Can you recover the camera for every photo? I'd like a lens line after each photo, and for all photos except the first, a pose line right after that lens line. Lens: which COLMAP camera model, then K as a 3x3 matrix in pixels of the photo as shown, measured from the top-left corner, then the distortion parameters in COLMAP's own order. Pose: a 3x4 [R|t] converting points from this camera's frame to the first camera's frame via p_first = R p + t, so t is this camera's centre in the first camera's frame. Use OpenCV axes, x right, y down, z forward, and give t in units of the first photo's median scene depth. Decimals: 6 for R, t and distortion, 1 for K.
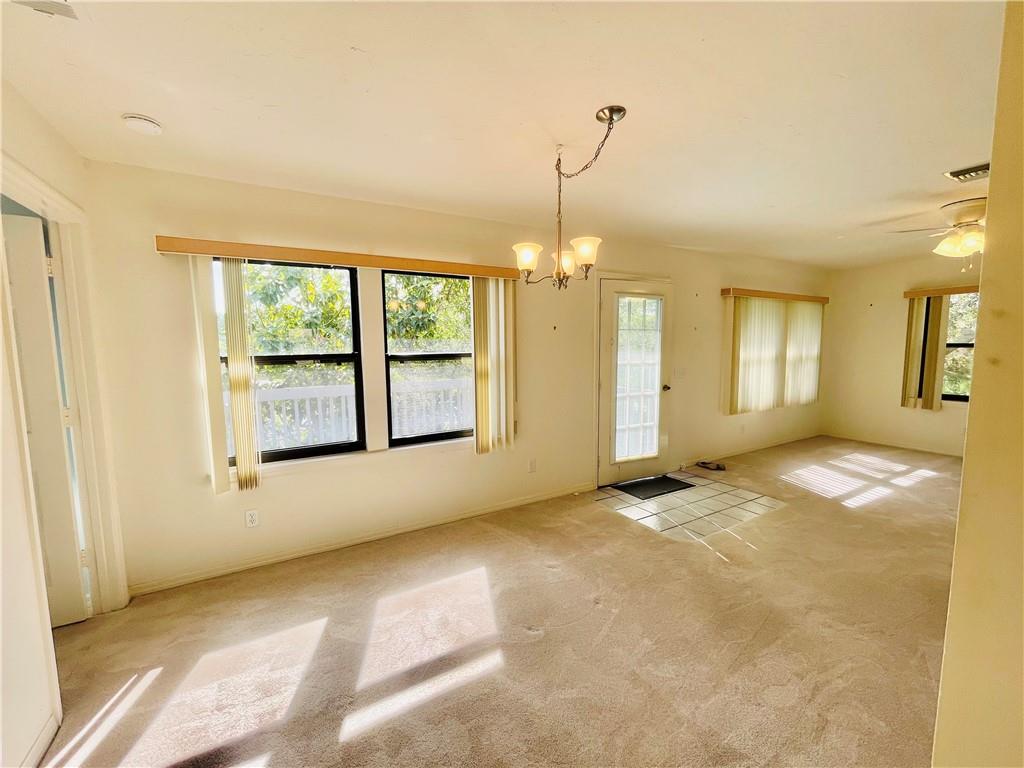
lens RADIAL K [[419.1, 0, 512.0], [0, 419.1, 384.0], [0, 0, 1]] dist [-0.001674, 0.006317]
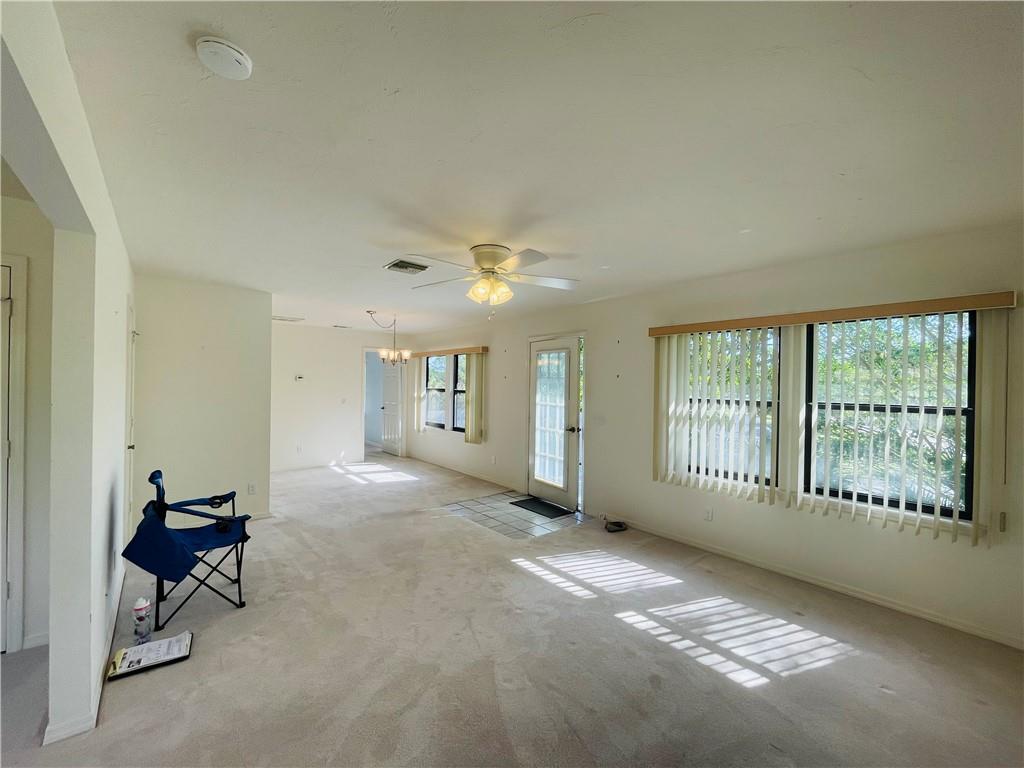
lens RADIAL K [[419.1, 0, 512.0], [0, 419.1, 384.0], [0, 0, 1]] dist [-0.001674, 0.006317]
pose [[0.147908, 0.004396, -0.988991, 1.573705], [-0.111922, 0.993641, -0.012322, -0.085905], [0.982648, 0.112513, 0.147459, 0.727724]]
